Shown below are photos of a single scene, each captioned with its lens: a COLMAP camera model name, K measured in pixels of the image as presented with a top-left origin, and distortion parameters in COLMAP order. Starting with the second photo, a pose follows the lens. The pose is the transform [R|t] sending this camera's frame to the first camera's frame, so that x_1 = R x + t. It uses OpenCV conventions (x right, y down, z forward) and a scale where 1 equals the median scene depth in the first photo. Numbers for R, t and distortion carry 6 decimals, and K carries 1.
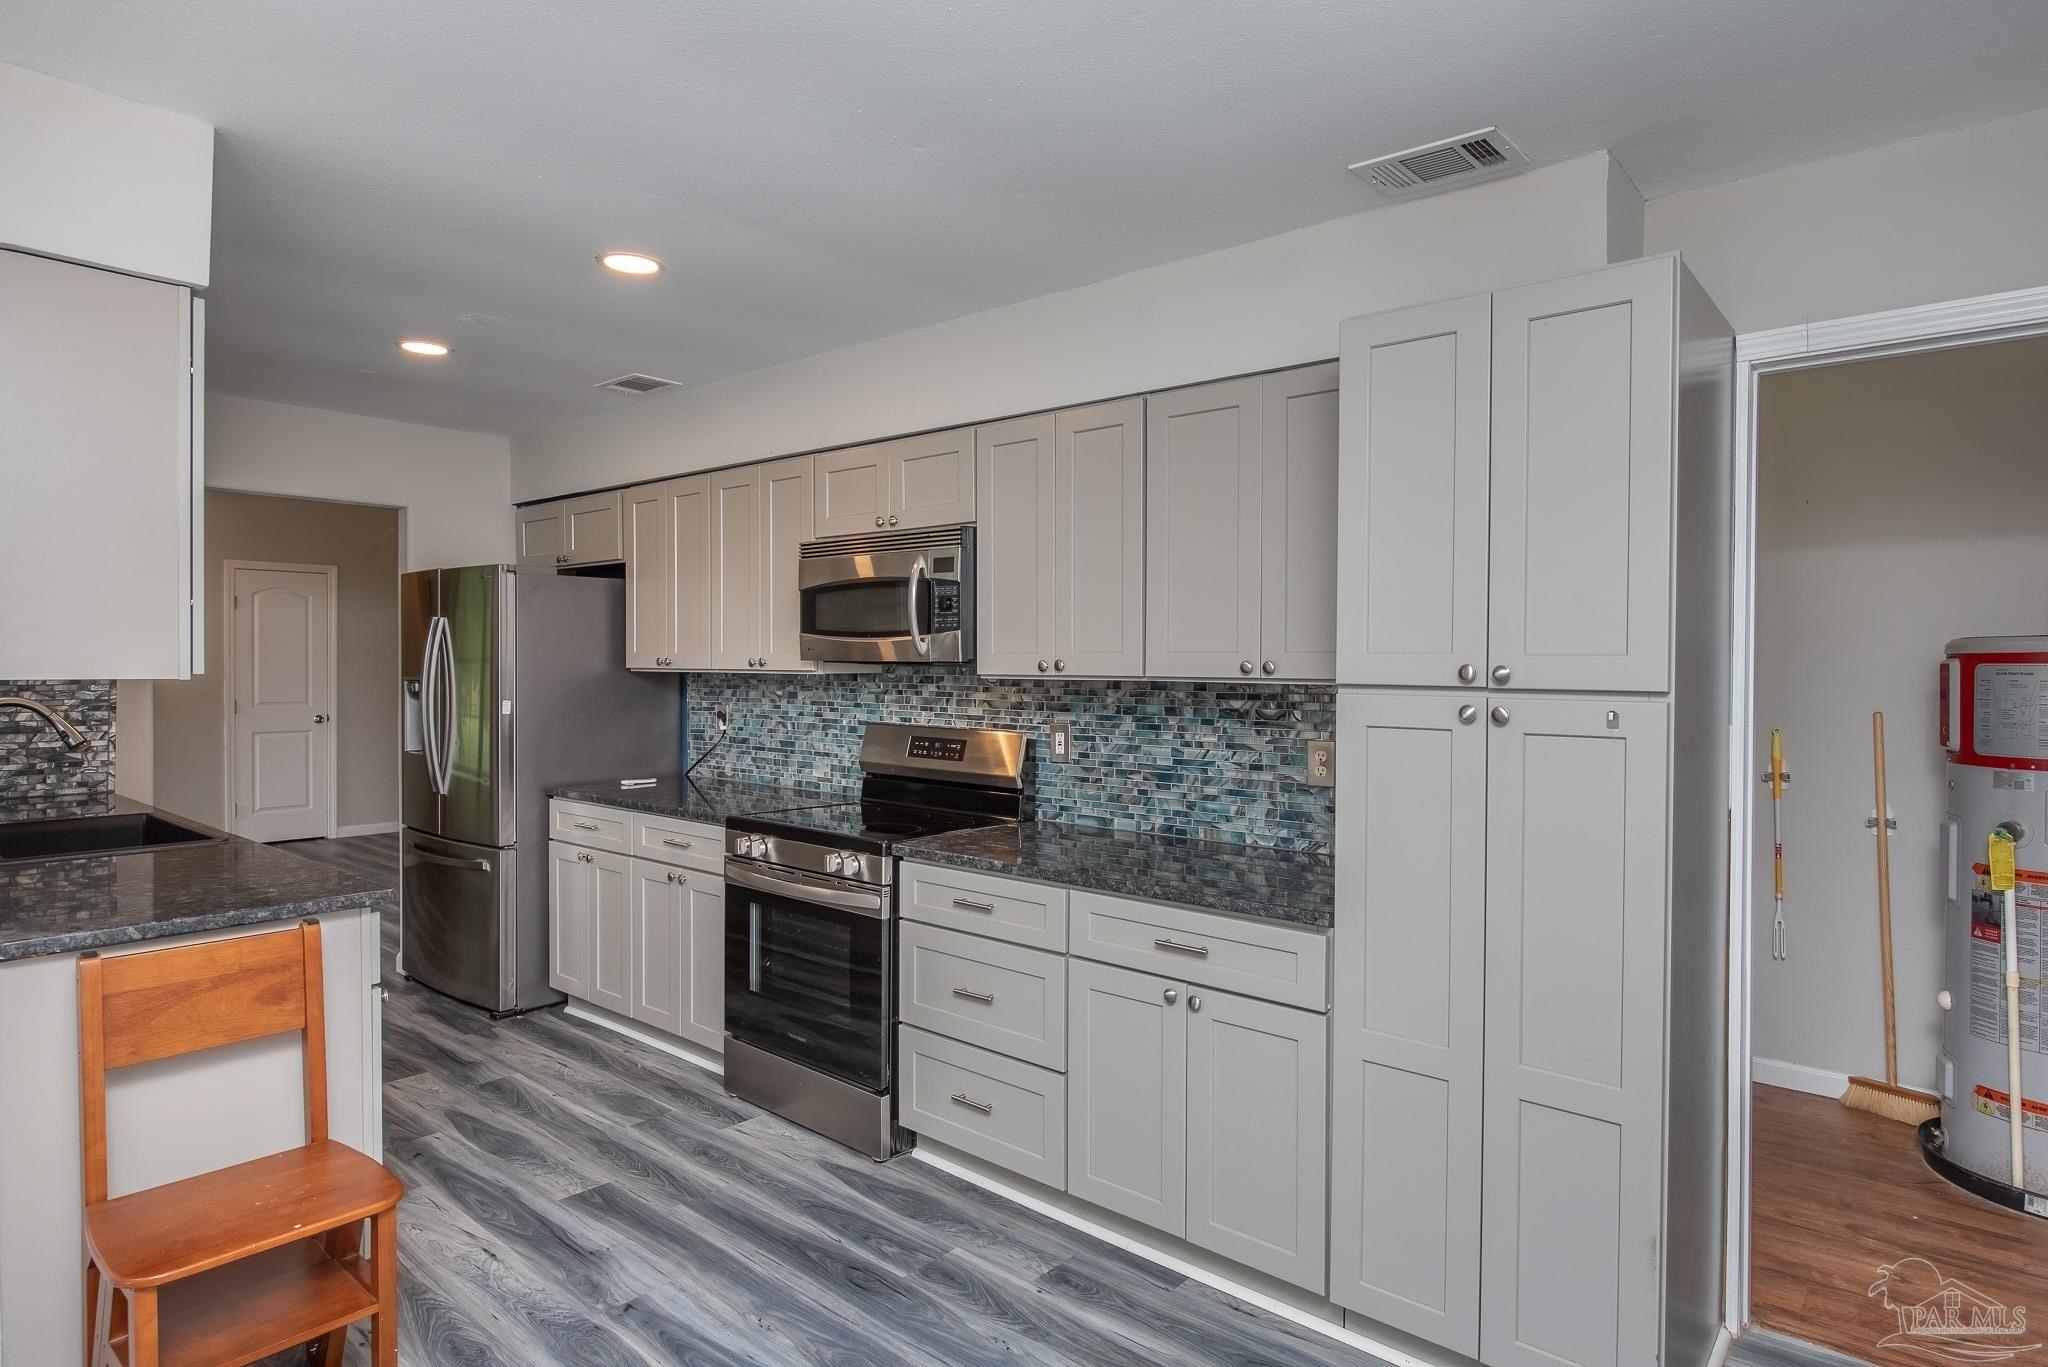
lens RADIAL K [[1128.7, 0, 1012.1], [0, 1128.7, 682.1], [0, 0, 1]] dist [0.006075, -0.000560]
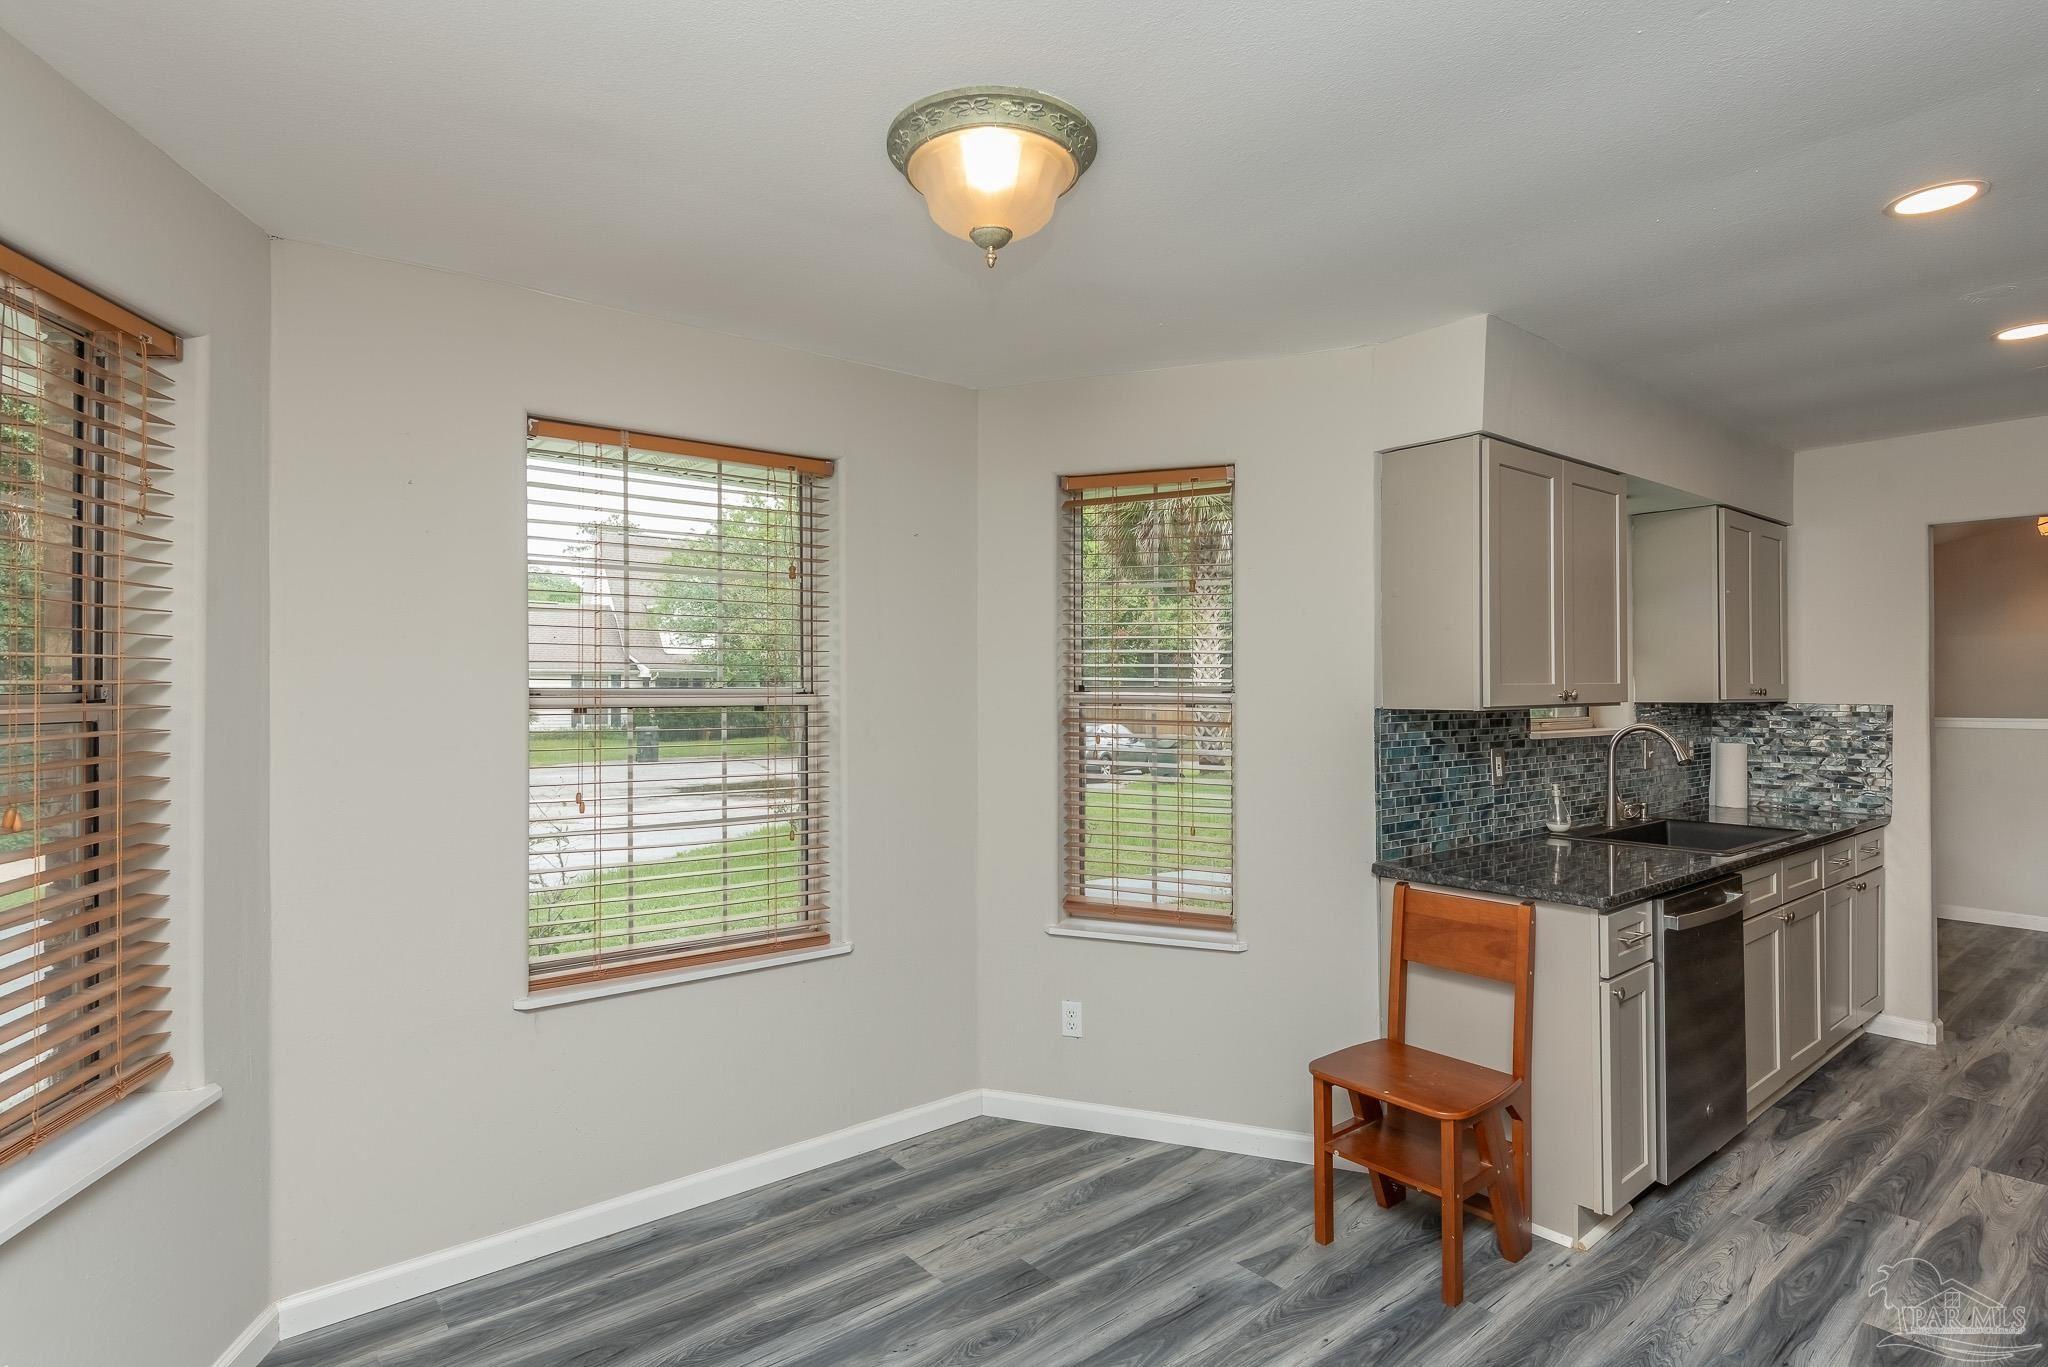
lens RADIAL K [[1047.3, 0, 1017.2], [0, 1047.3, 684.8], [0, 0, 1]] dist [-0.010990, 0.000802]
pose [[-0.166858, -0.011567, -0.985913, 0.507382], [-0.017110, 0.999815, -0.008835, -0.009424], [0.985832, 0.015395, -0.167025, 0.506608]]
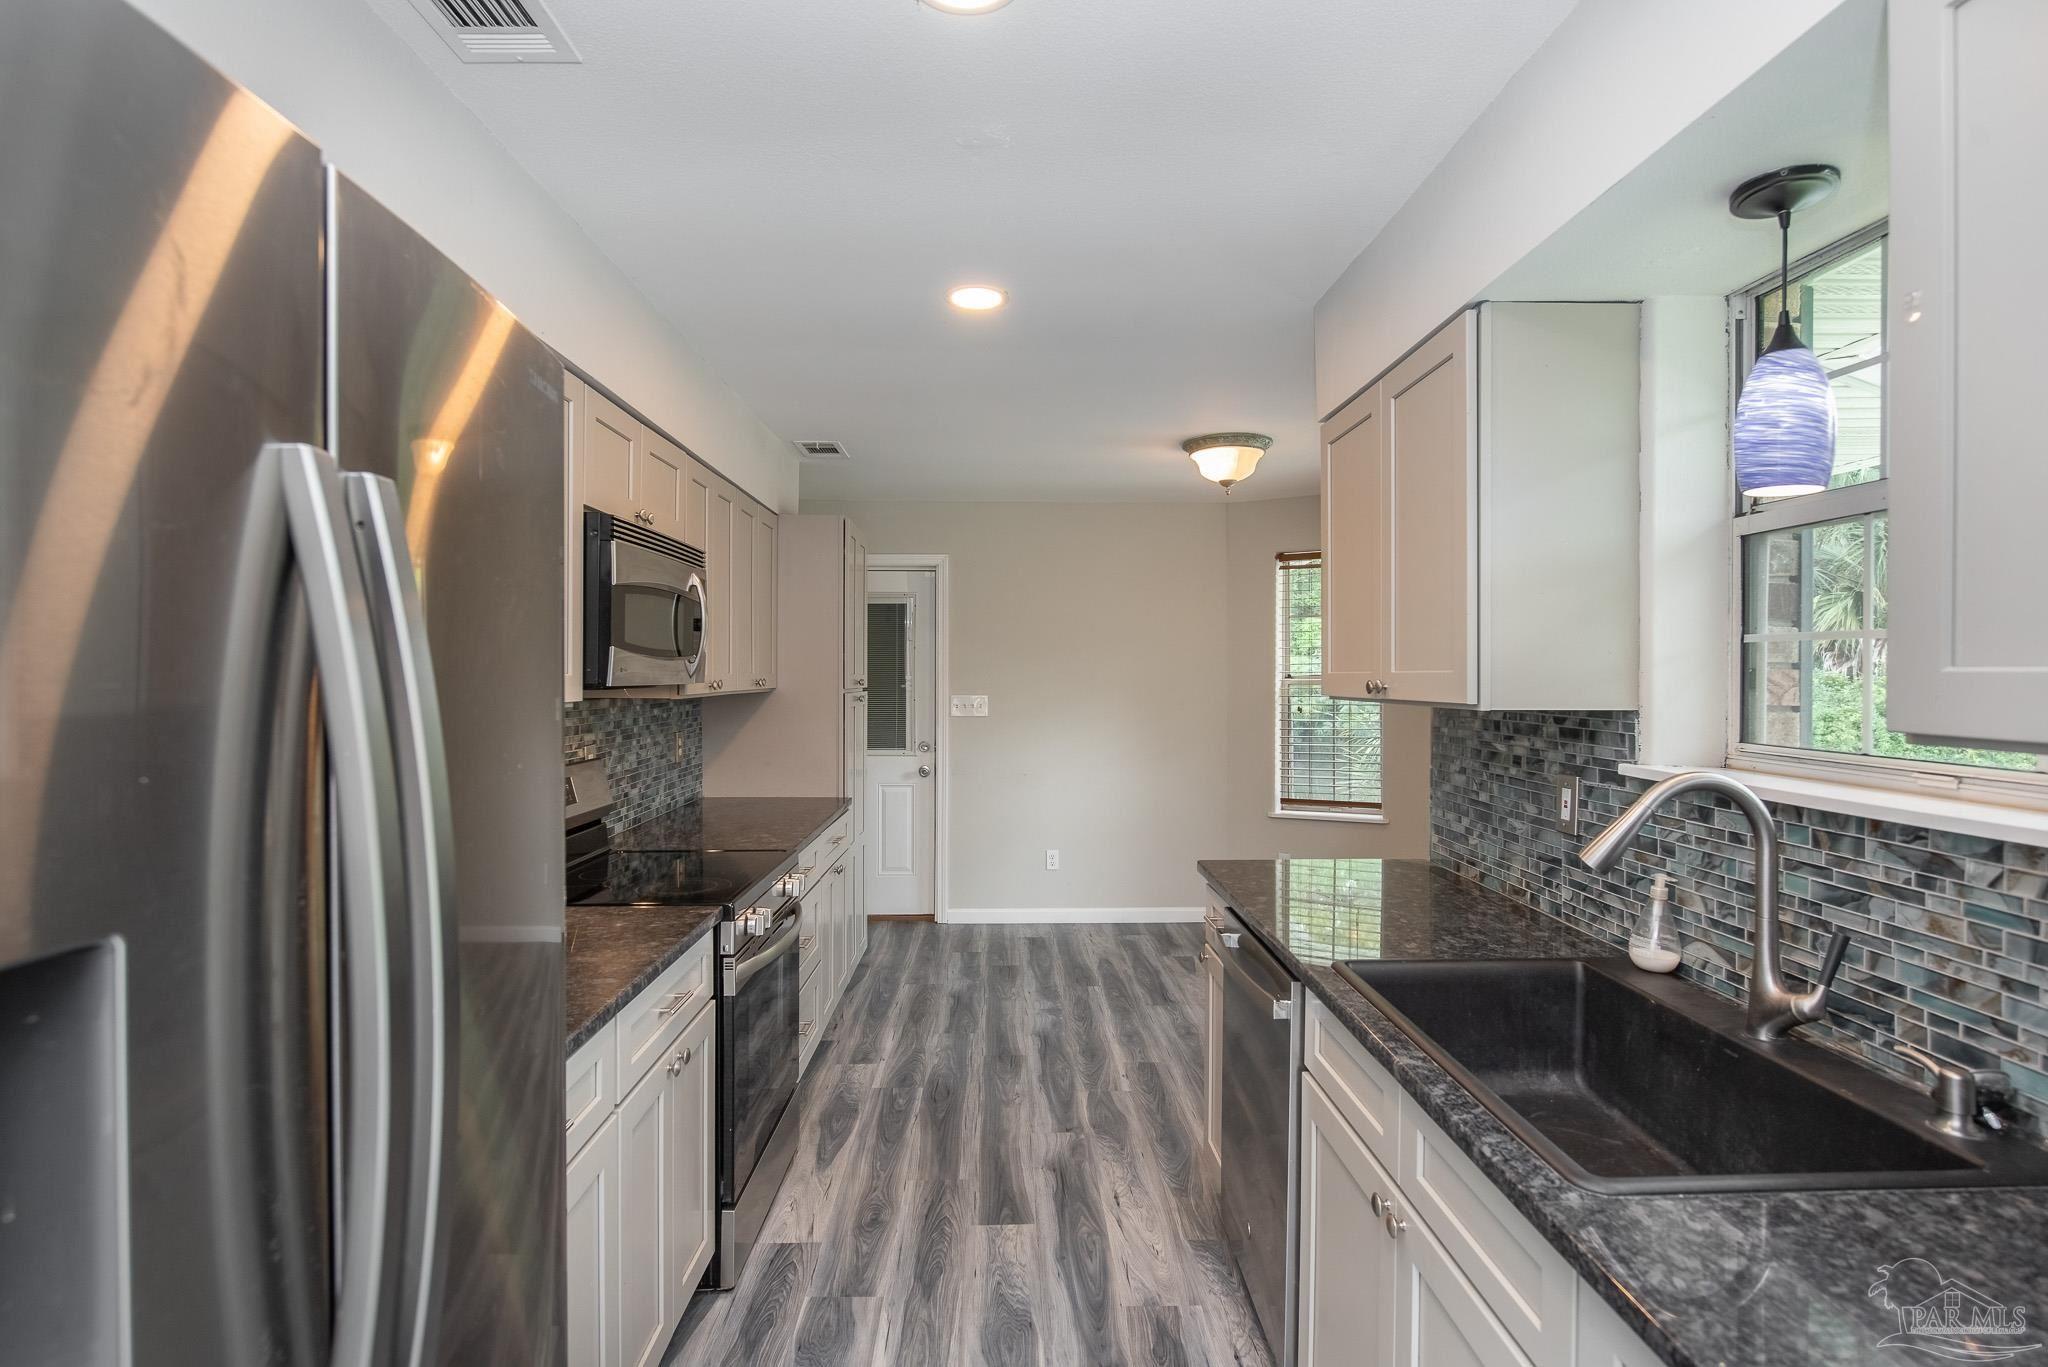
lens RADIAL K [[1047.3, 0, 1020.3], [0, 1047.3, 672.5], [0, 0, 1]] dist [-0.010990, 0.000802]
pose [[-0.676091, -0.004305, 0.736805, -1.113402], [0.010075, 0.999835, 0.015087, -0.045980], [-0.736749, 0.017624, -0.675937, 1.686698]]
